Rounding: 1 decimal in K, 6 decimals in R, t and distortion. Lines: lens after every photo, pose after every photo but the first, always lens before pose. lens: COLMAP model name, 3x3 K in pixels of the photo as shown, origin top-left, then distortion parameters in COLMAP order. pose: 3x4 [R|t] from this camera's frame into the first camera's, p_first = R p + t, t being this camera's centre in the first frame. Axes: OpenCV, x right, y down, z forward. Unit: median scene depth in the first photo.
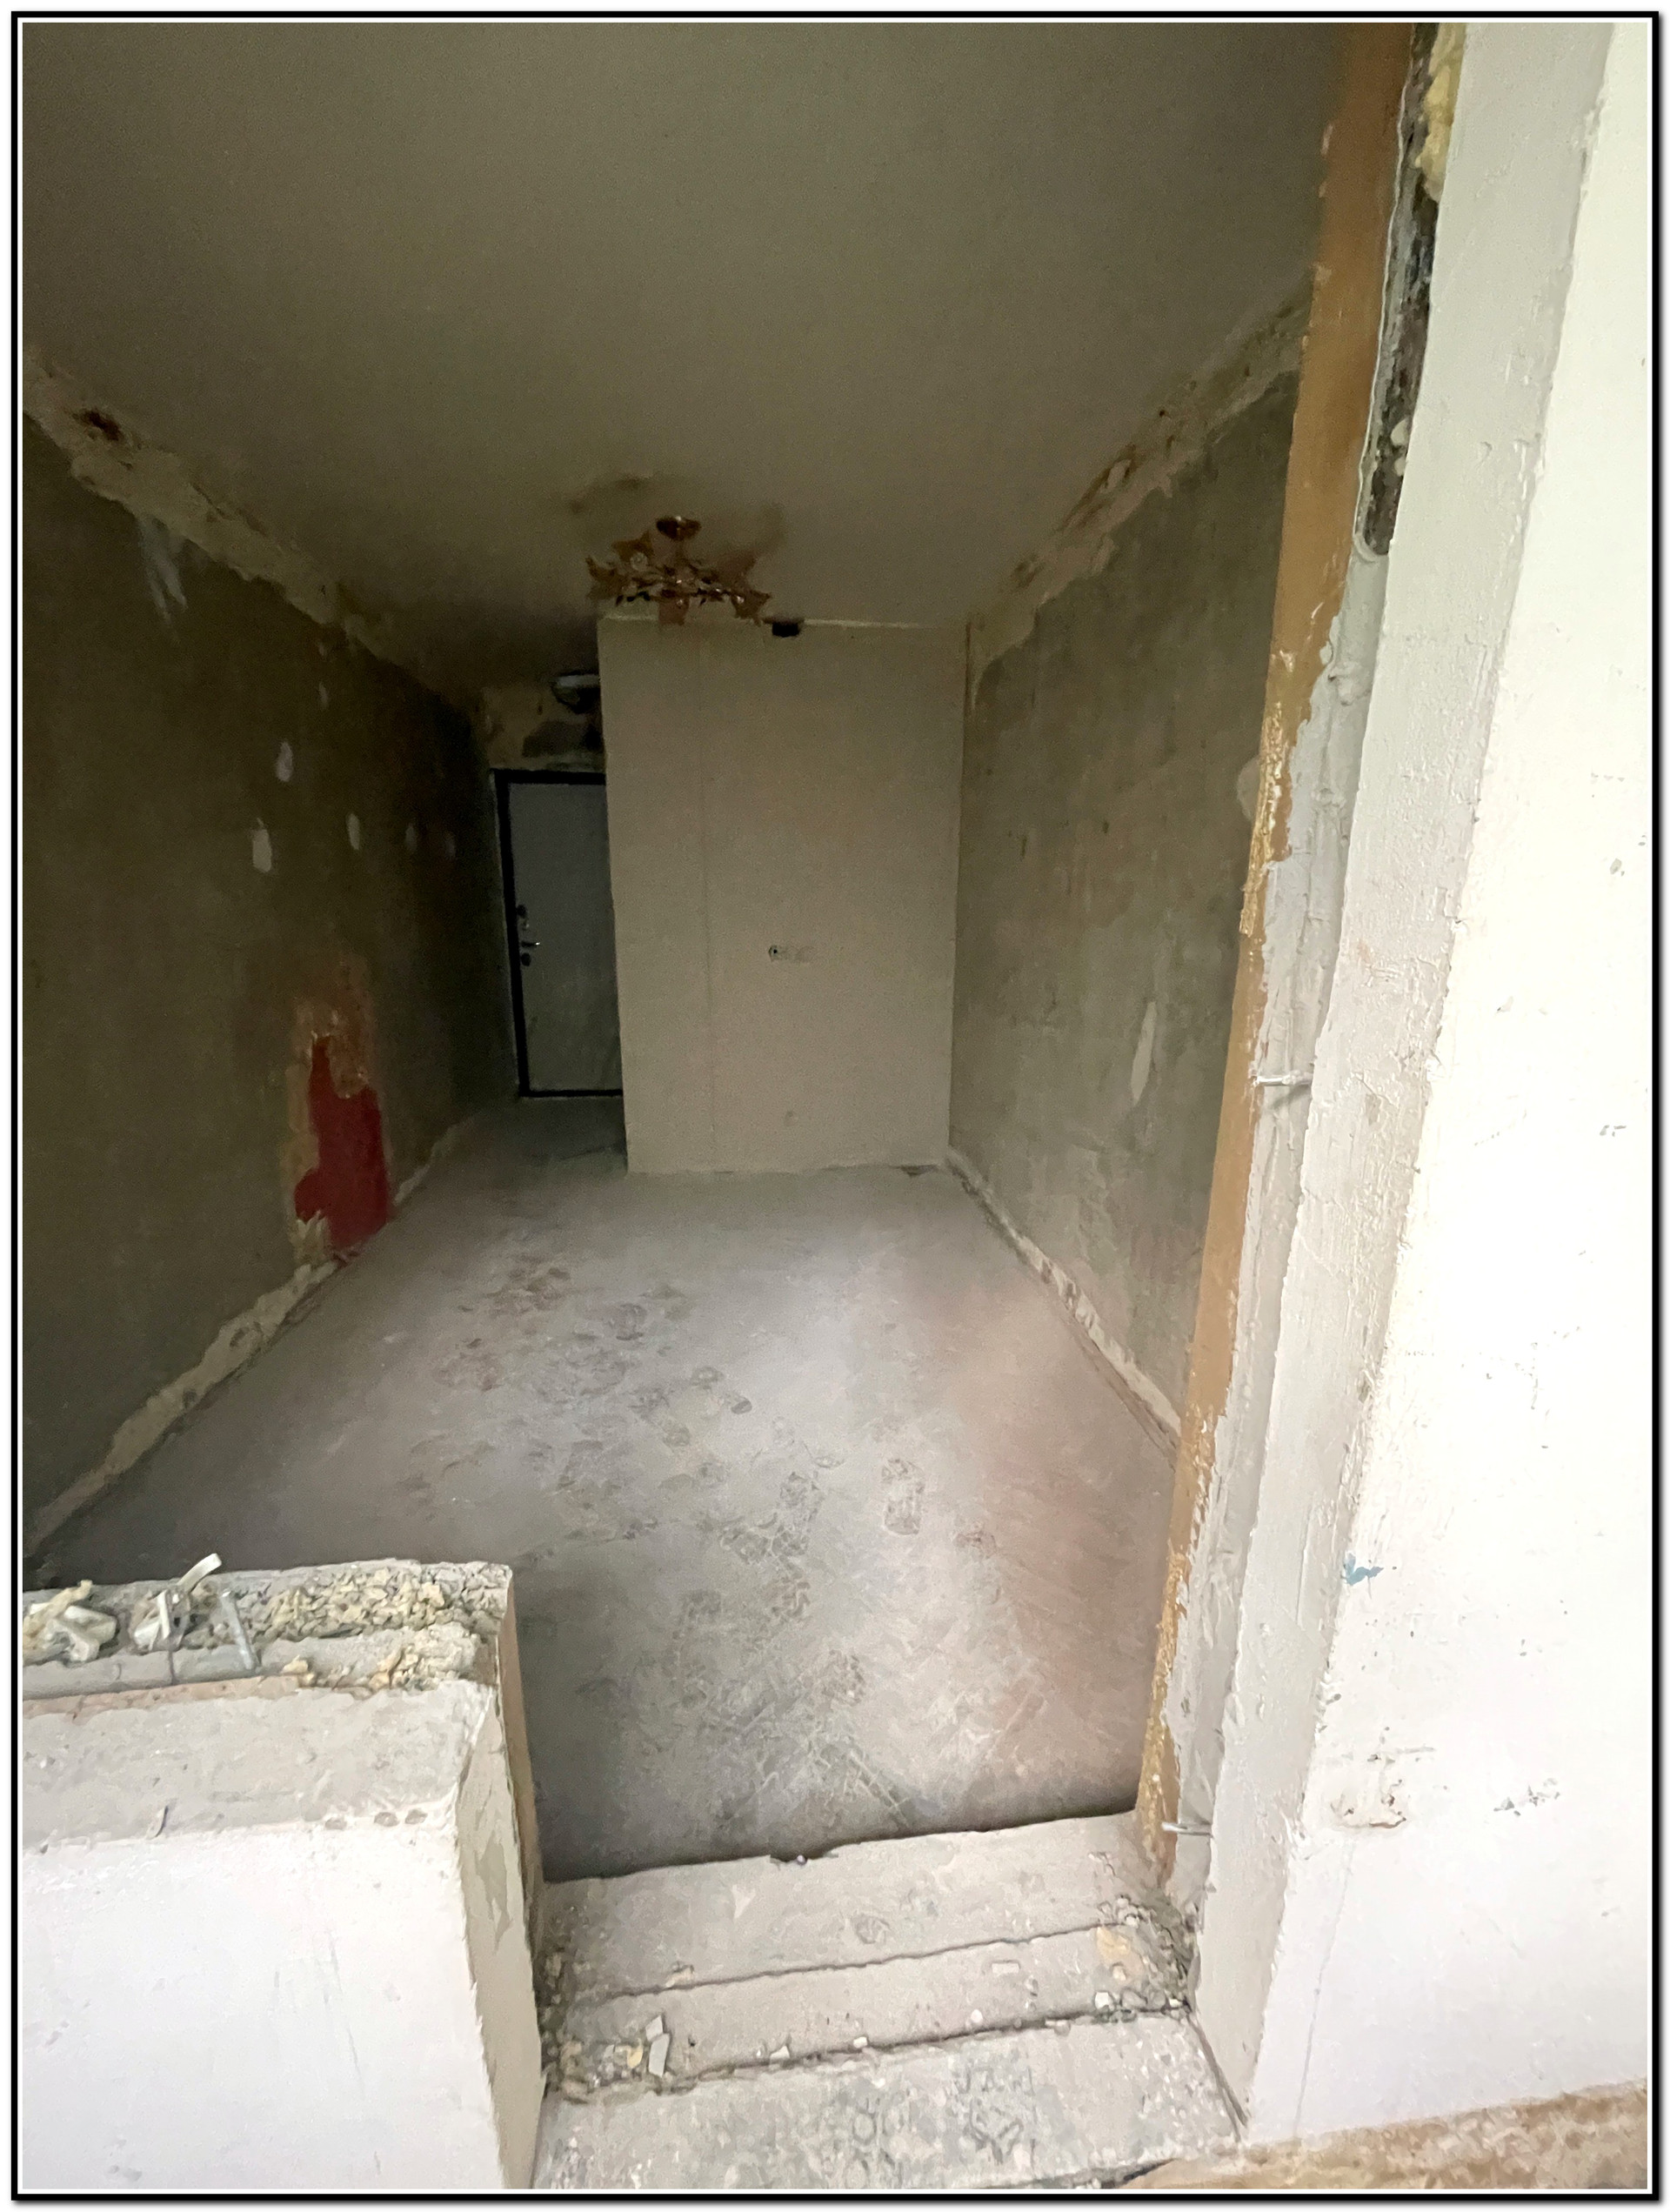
lens RADIAL K [[889.1, 0, 828.5], [0, 889.1, 1100.4], [0, 0, 1]] dist [0.008226, 0.000133]
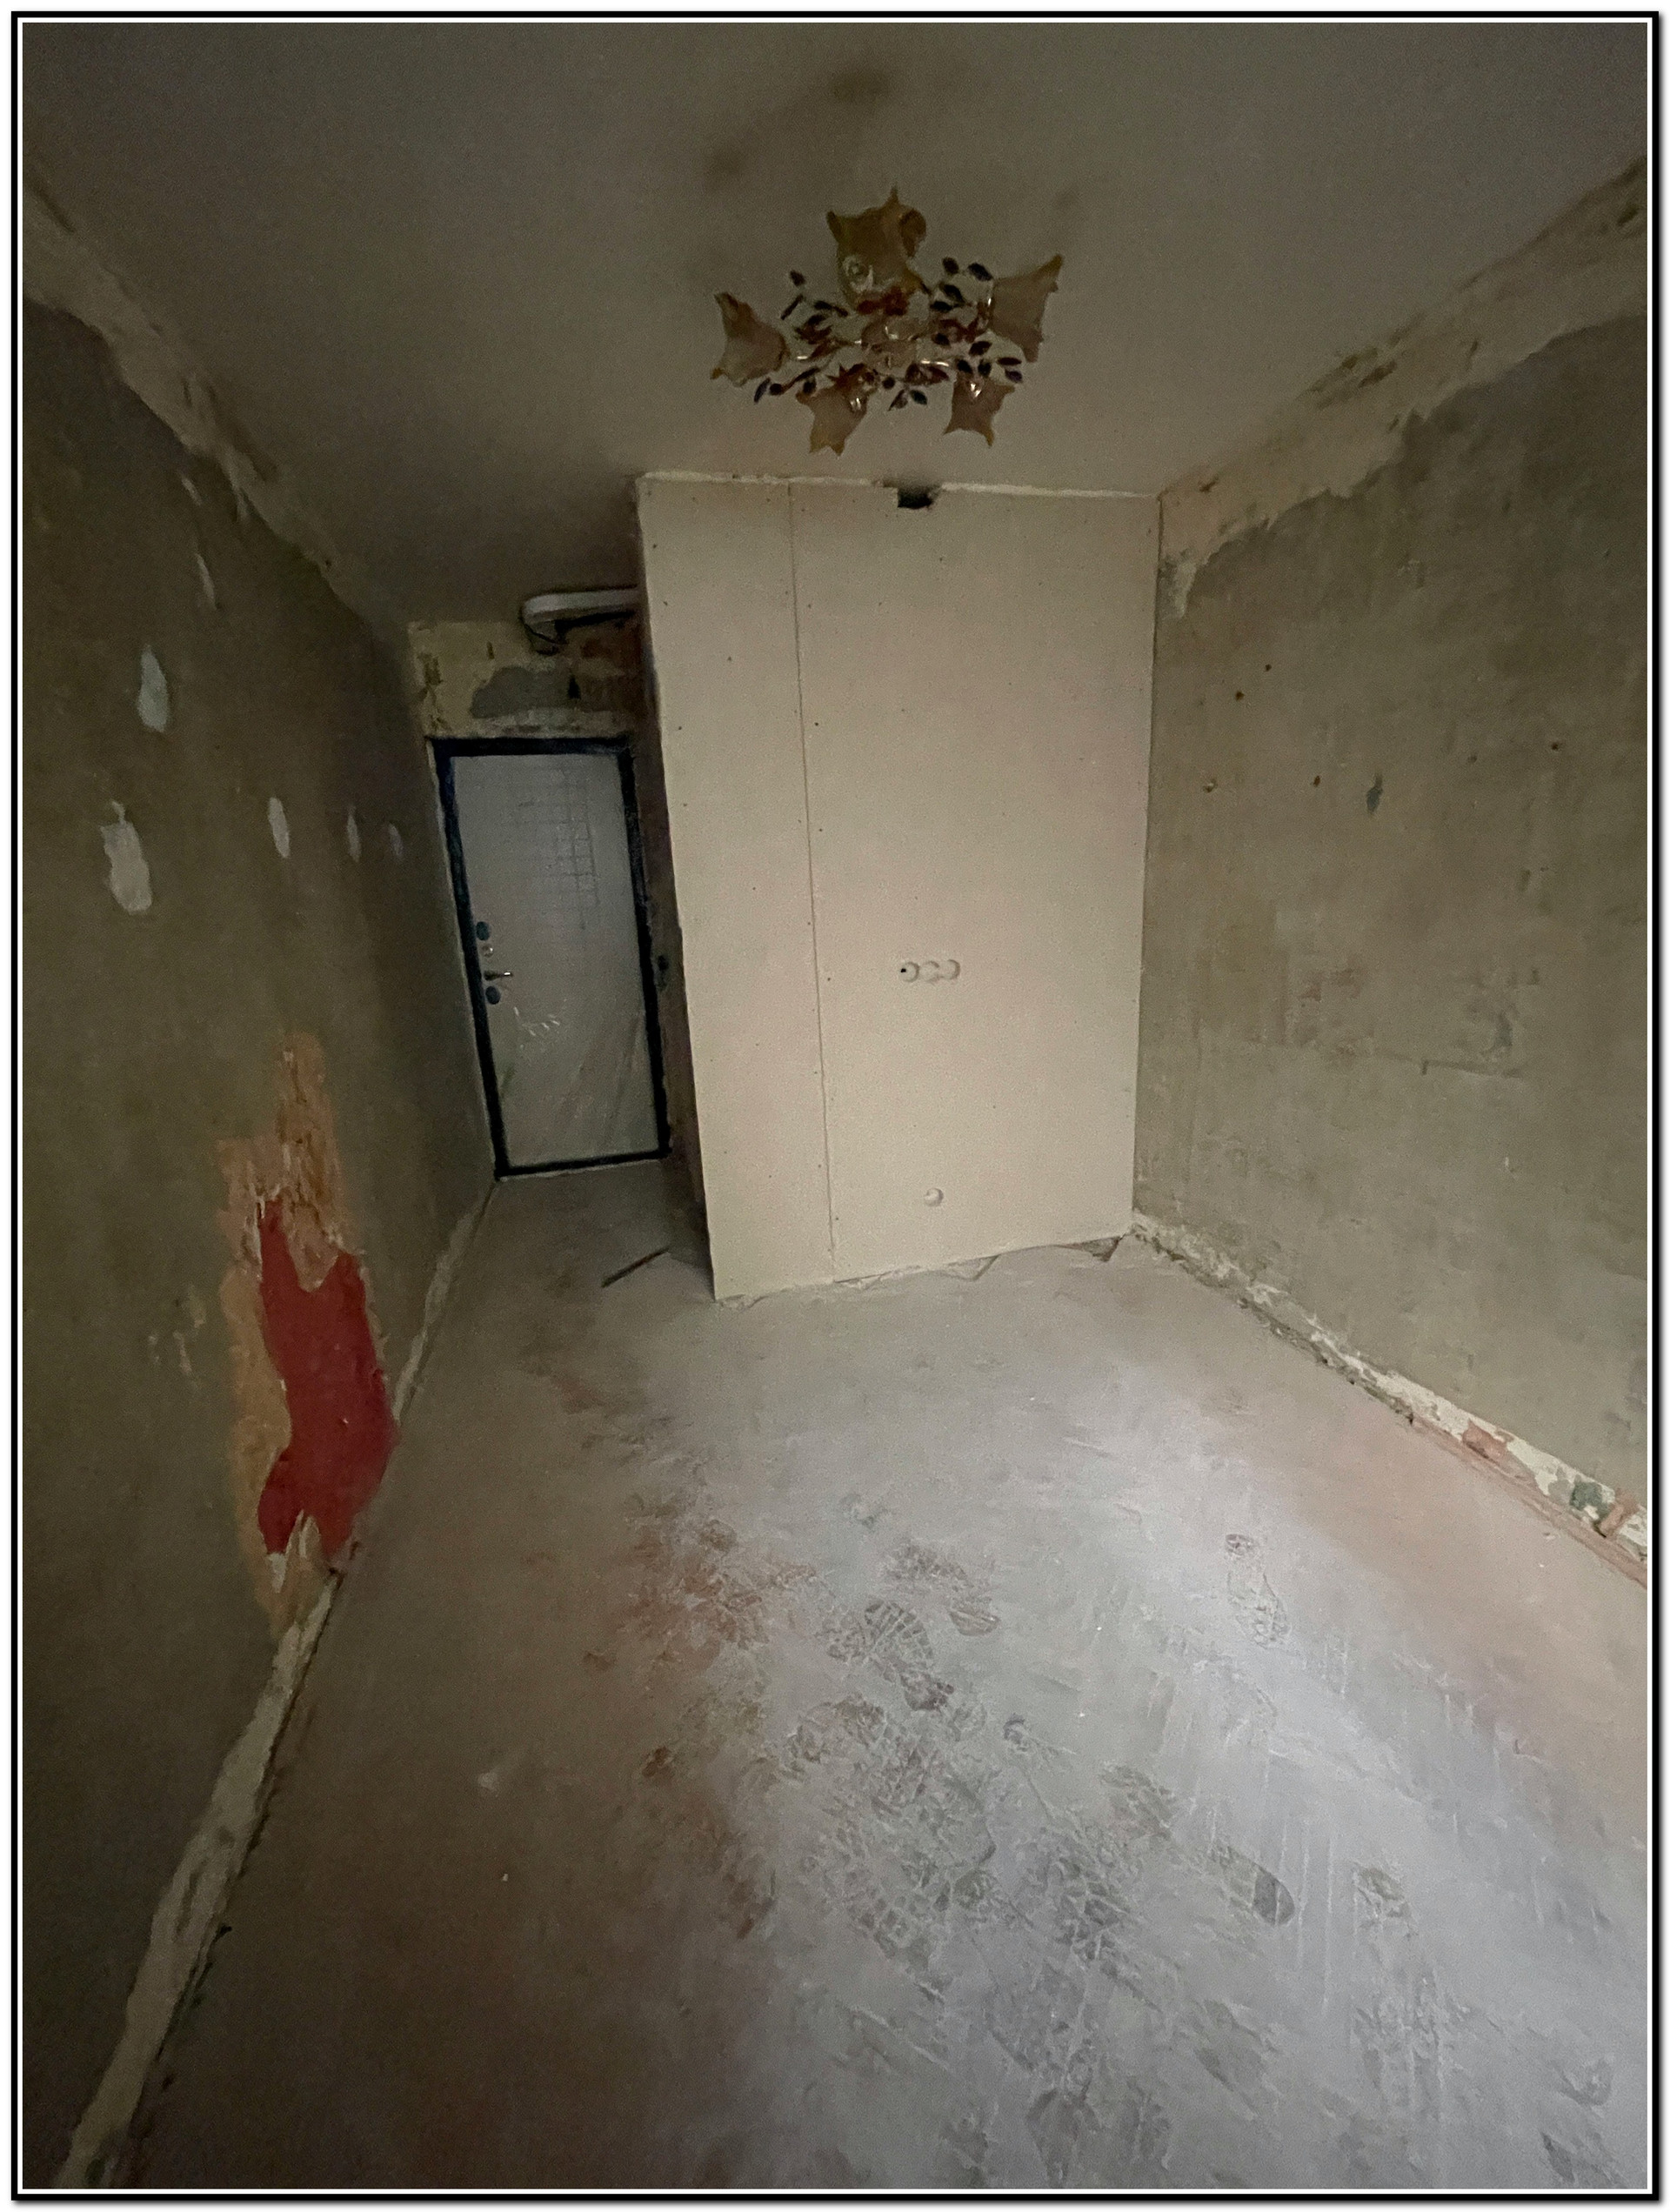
lens RADIAL K [[889.1, 0, 842.7], [0, 889.1, 1105.6], [0, 0, 1]] dist [0.008226, 0.000133]
pose [[0.987629, -0.088355, 0.129548, -0.228666], [0.085324, 0.995938, 0.028772, -0.092519], [-0.131563, -0.017363, 0.991156, 0.325202]]
